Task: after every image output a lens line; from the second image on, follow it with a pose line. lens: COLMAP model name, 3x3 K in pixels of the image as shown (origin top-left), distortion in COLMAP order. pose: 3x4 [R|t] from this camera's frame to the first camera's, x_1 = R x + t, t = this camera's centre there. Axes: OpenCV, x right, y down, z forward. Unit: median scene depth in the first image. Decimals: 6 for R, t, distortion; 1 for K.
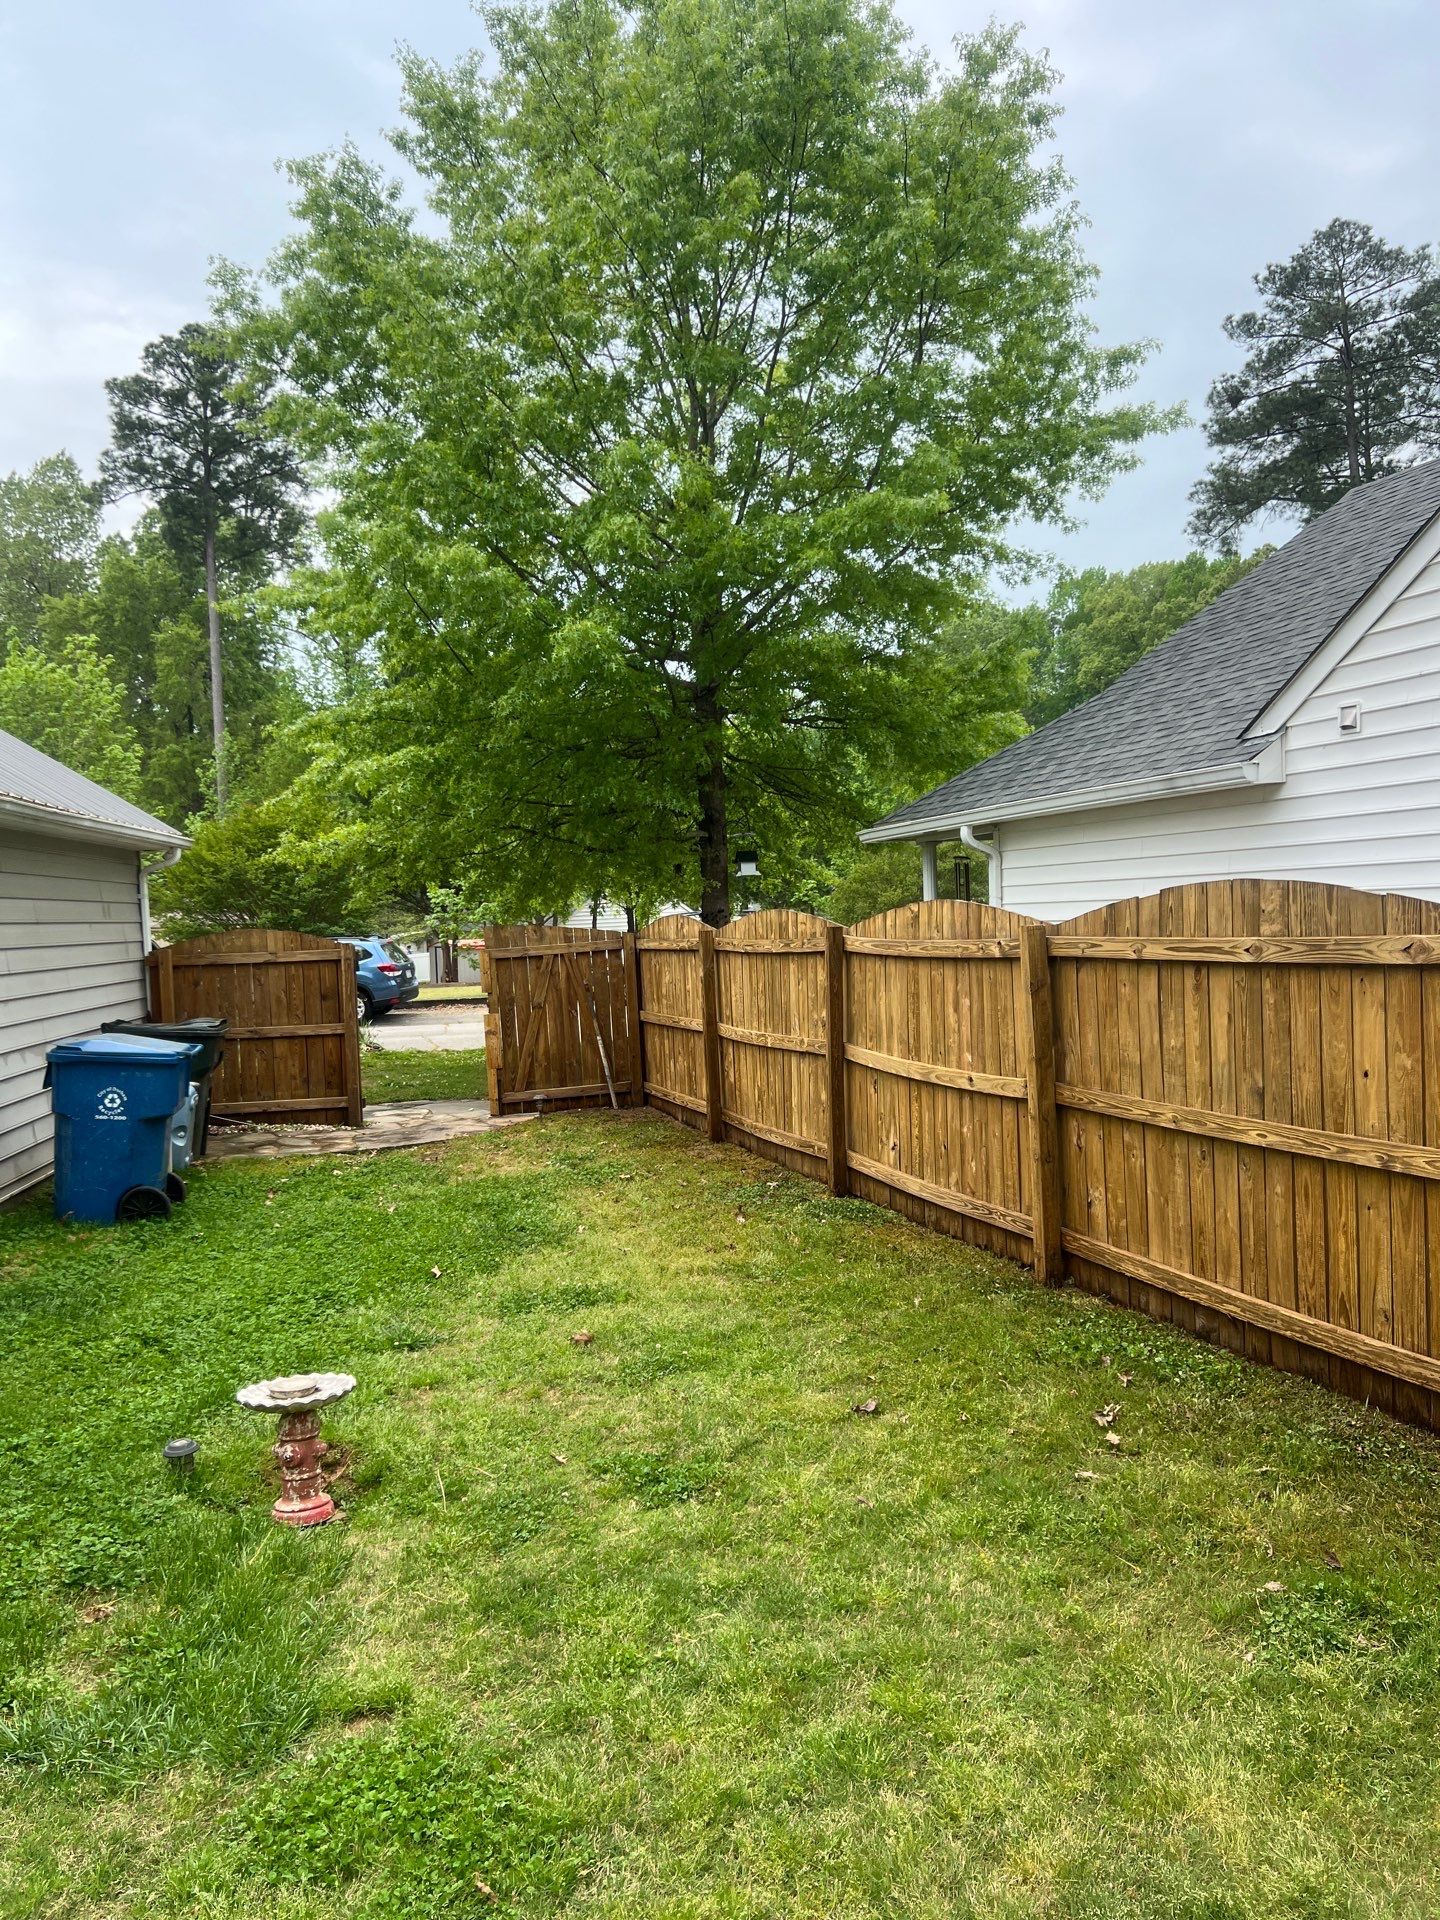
lens RADIAL K [[1421.0, 0, 719.9], [0, 1421.0, 1001.2], [0, 0, 1]] dist [0.062844, -0.035396]
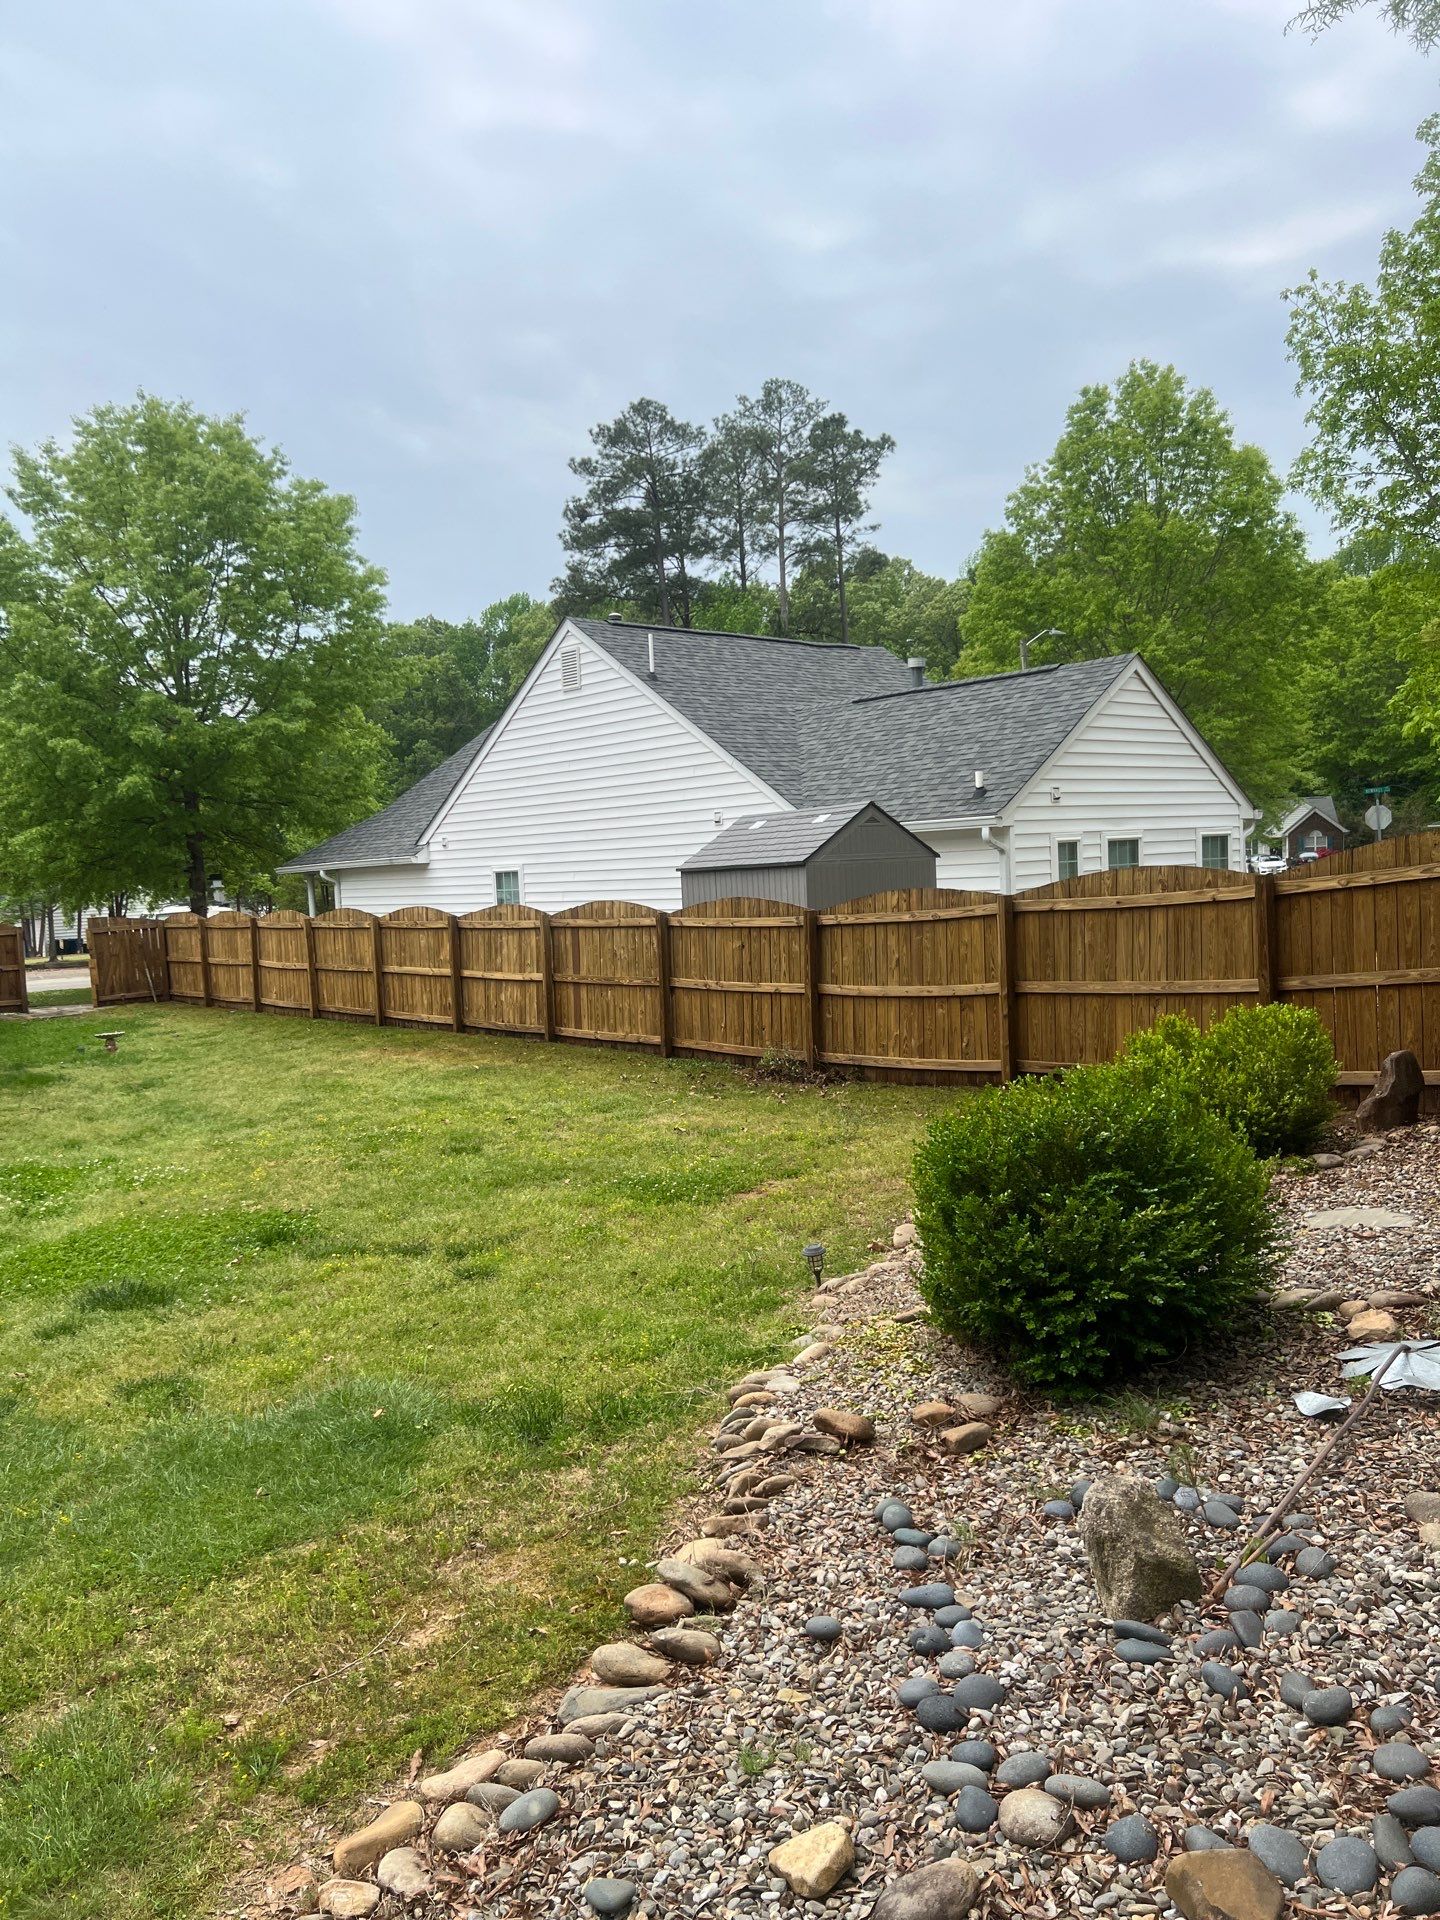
lens RADIAL K [[1421.0, 0, 719.9], [0, 1421.0, 1001.2], [0, 0, 1]] dist [0.062844, -0.035396]
pose [[0.935823, -0.032752, 0.350944, -0.034062], [0.026847, 0.999404, 0.021680, 0.047756], [-0.351445, -0.010866, 0.936145, -1.263043]]
